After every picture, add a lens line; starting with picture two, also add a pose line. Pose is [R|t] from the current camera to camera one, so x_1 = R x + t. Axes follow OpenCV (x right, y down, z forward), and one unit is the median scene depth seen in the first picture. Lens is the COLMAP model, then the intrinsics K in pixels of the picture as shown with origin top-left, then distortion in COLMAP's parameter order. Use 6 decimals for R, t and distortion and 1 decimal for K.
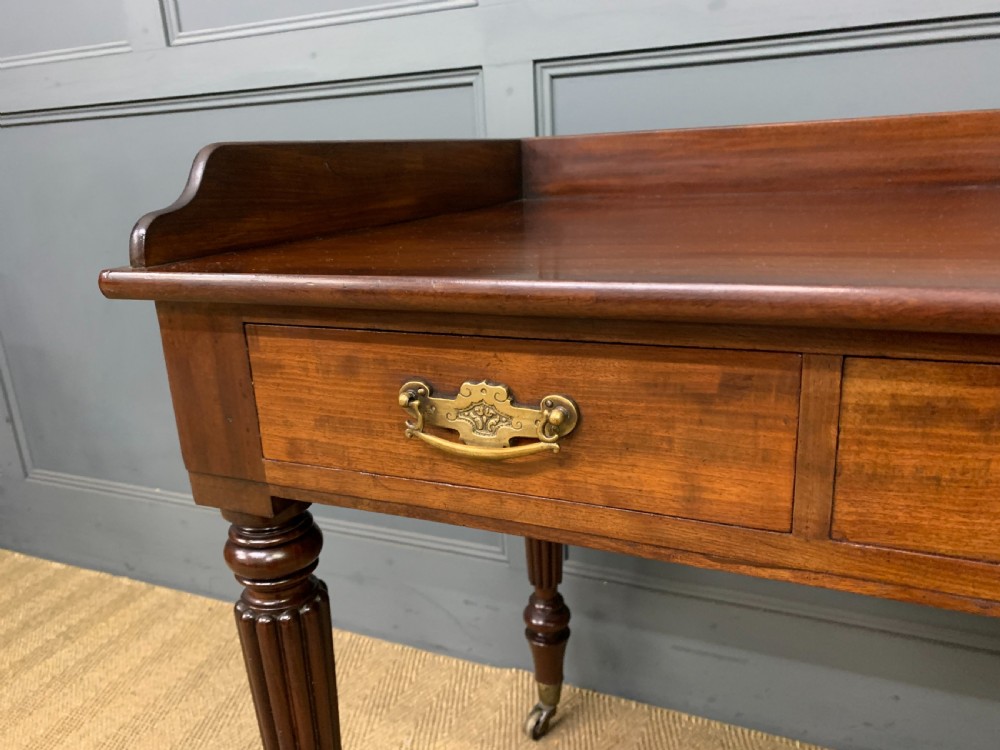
lens RADIAL K [[780.0, 0, 504.9], [0, 780.0, 384.2], [0, 0, 1]] dist [0.006157, 0.001768]
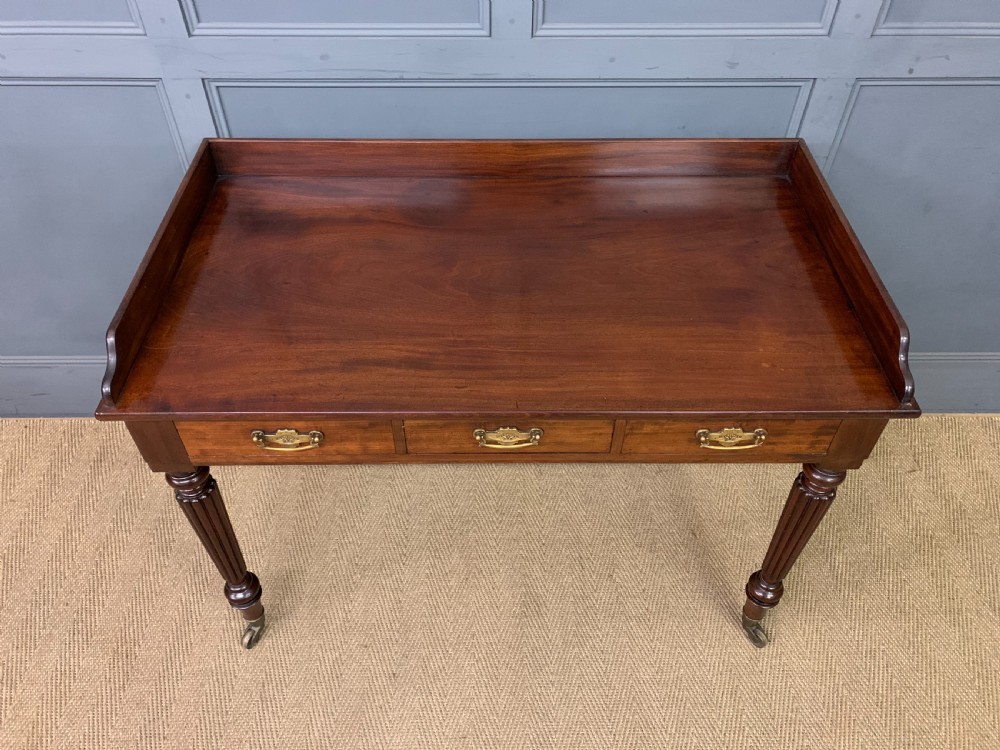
lens RADIAL K [[766.6, 0, 497.2], [0, 766.6, 382.3], [0, 0, 1]] dist [0.017324, 0.000364]
pose [[0.907911, -0.262603, 0.326708, -0.159063], [0.069651, 0.863107, 0.500195, -1.208020], [-0.413336, -0.431377, 0.801915, -1.183434]]
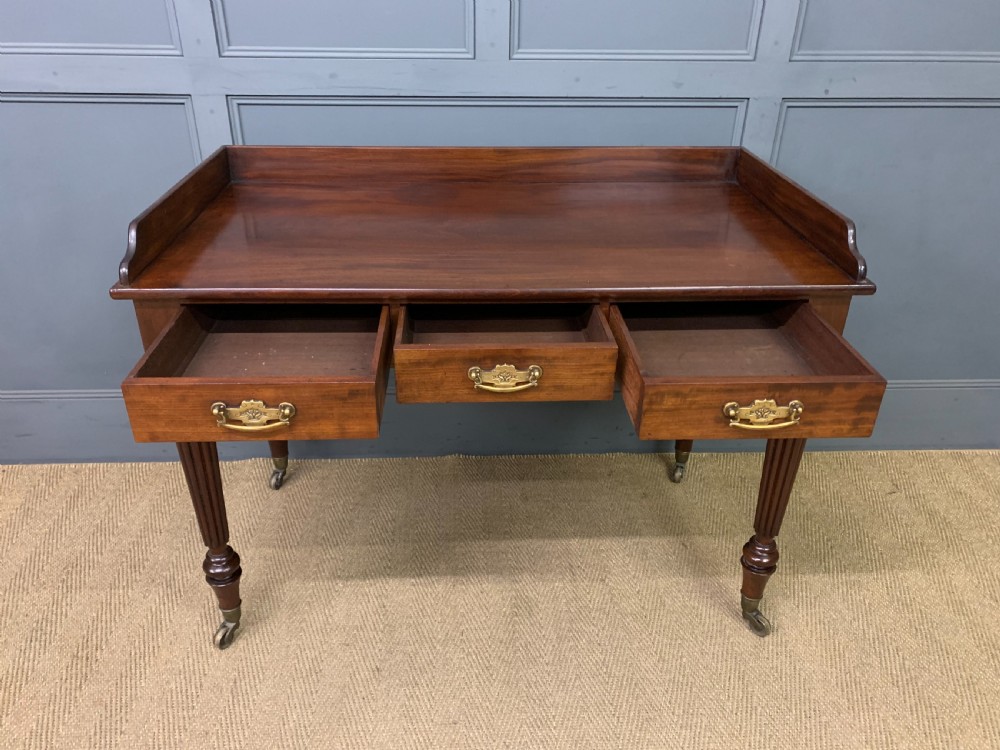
lens RADIAL K [[769.0, 0, 493.5], [0, 769.0, 383.4], [0, 0, 1]] dist [0.013564, 0.002217]
pose [[0.892502, -0.165581, 0.419550, -0.491066], [0.073171, 0.971009, 0.227567, -0.304384], [-0.445068, -0.172405, 0.878744, -1.593059]]
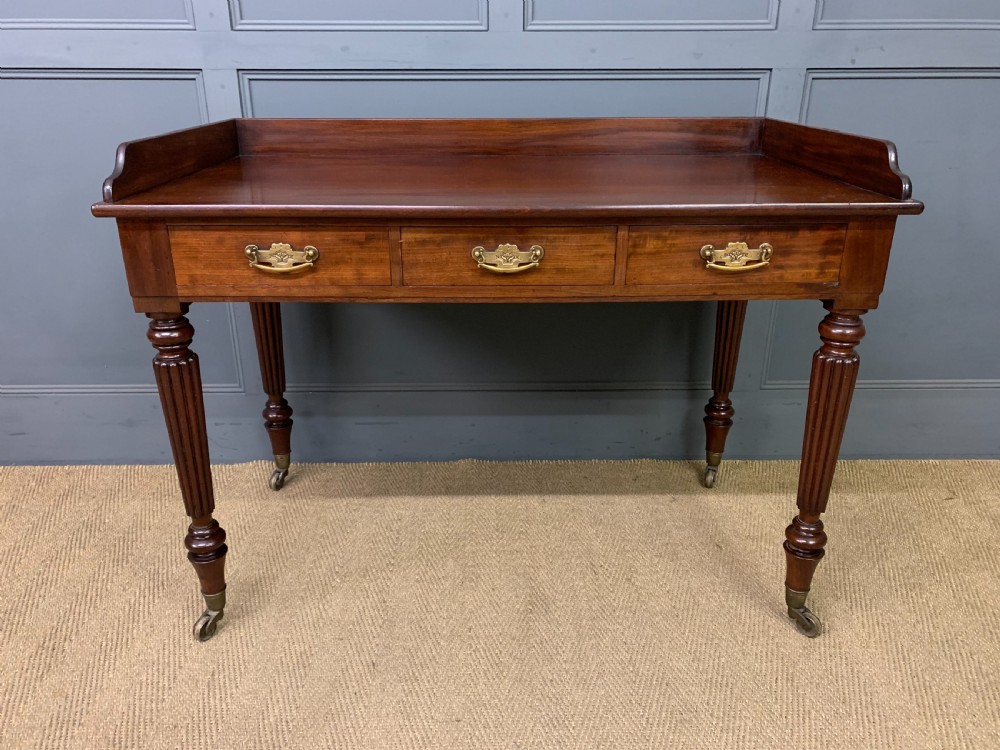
lens RADIAL K [[769.1, 0, 493.2], [0, 769.1, 374.7], [0, 0, 1]] dist [0.013937, 0.000422]
pose [[0.907301, -0.112221, 0.405230, -0.409383], [0.076626, 0.991718, 0.103074, 0.191870], [-0.413440, -0.062468, 0.908386, -1.469656]]
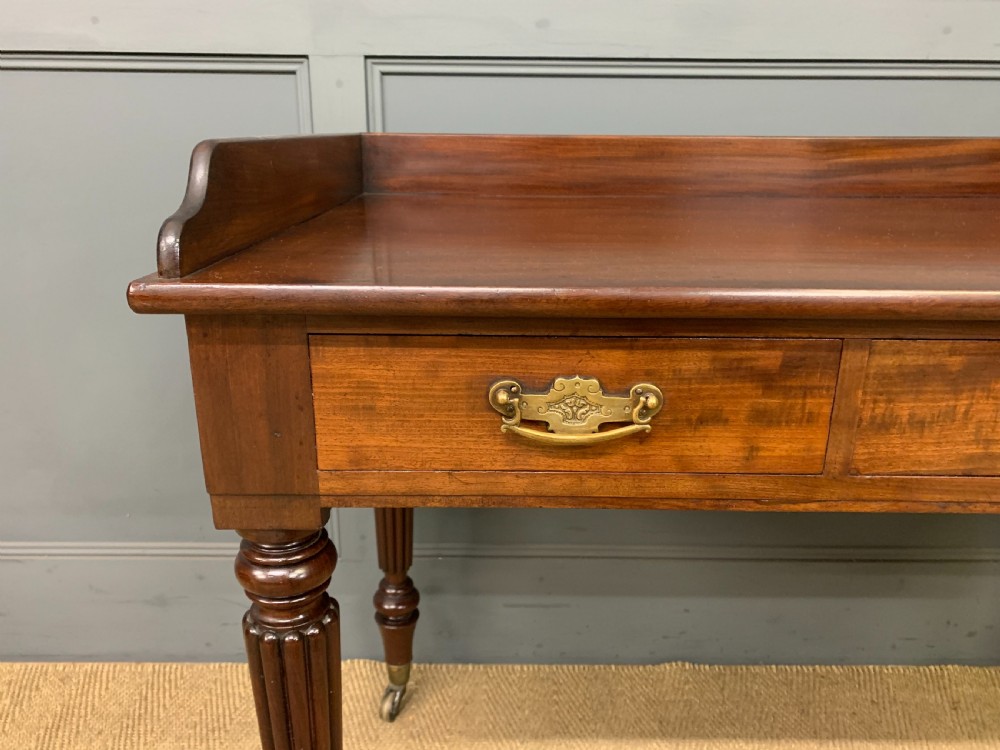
lens RADIAL K [[780.0, 0, 504.9], [0, 780.0, 384.2], [0, 0, 1]] dist [0.006157, 0.001768]
pose [[0.911162, -0.074485, 0.405261, -0.479244], [0.065289, 0.997199, 0.036489, -0.033105], [-0.406844, -0.006788, 0.913473, 0.006915]]
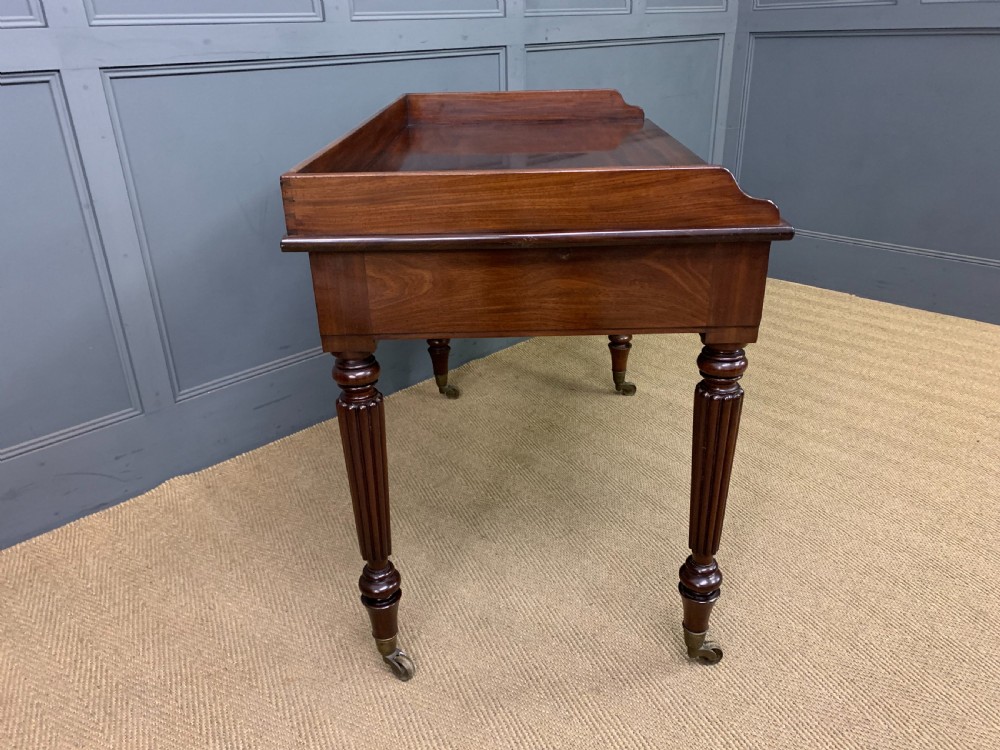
lens RADIAL K [[769.9, 0, 502.6], [0, 769.9, 382.2], [0, 0, 1]] dist [0.011419, 0.001783]
pose [[0.369840, -0.360299, 0.856390, -2.405745], [0.266799, 0.924109, 0.273570, -0.095471], [-0.889964, 0.127307, 0.437900, -0.589801]]
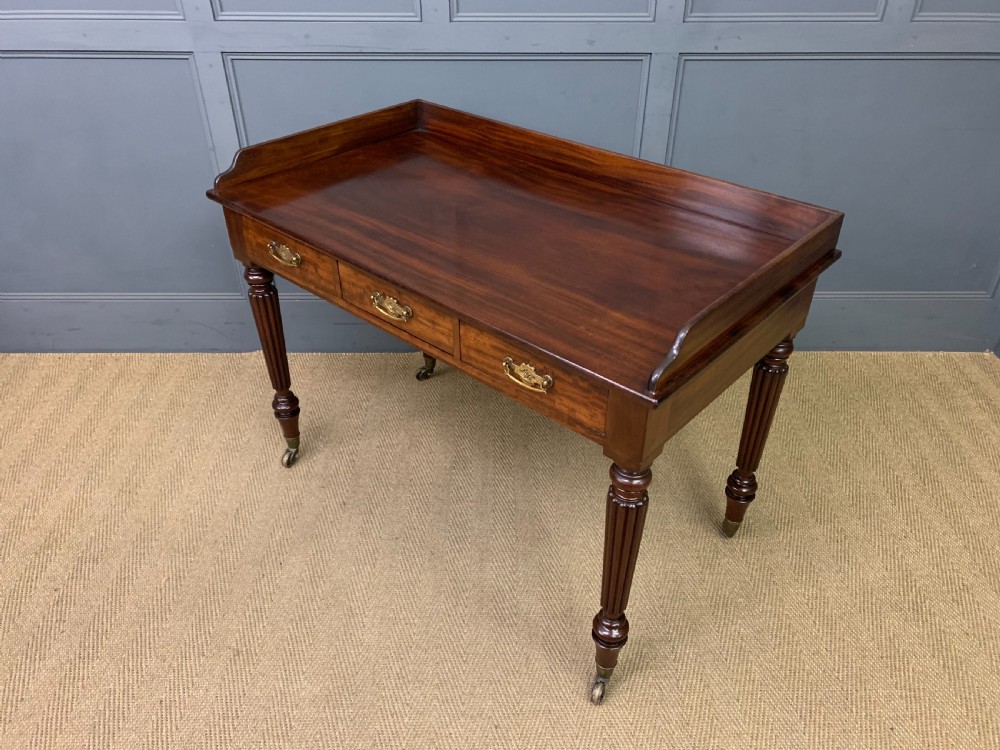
lens RADIAL K [[768.5, 0, 503.8], [0, 768.5, 379.6], [0, 0, 1]] dist [0.008495, 0.009101]
pose [[0.908038, -0.196258, 0.370067, -0.415320], [0.071420, 0.943053, 0.324885, -0.419964], [-0.412754, -0.268578, 0.870345, -2.588010]]
